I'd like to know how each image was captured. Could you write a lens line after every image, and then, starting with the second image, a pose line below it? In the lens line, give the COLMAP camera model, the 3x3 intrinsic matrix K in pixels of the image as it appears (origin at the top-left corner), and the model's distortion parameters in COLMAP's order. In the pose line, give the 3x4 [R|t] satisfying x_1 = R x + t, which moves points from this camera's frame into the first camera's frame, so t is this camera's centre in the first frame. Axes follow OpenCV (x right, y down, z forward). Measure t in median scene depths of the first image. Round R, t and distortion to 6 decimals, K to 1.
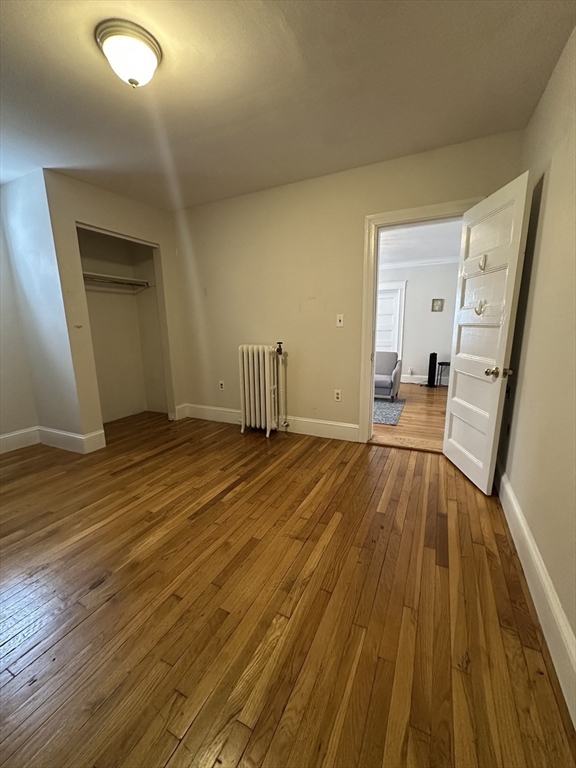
lens RADIAL K [[306.4, 0, 290.0], [0, 306.4, 384.6], [0, 0, 1]] dist [-0.003474, 0.000727]
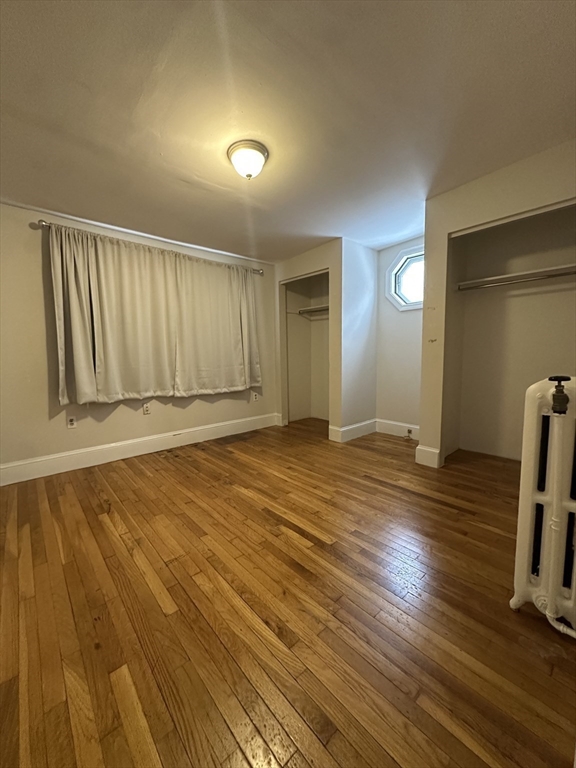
lens RADIAL K [[306.4, 0, 289.5], [0, 306.4, 385.0], [0, 0, 1]] dist [-0.003474, 0.000727]
pose [[-0.383461, 0.117055, -0.916109, 0.521666], [-0.150349, 0.970791, 0.186975, -0.197875], [0.911237, 0.209433, -0.354662, 1.147459]]
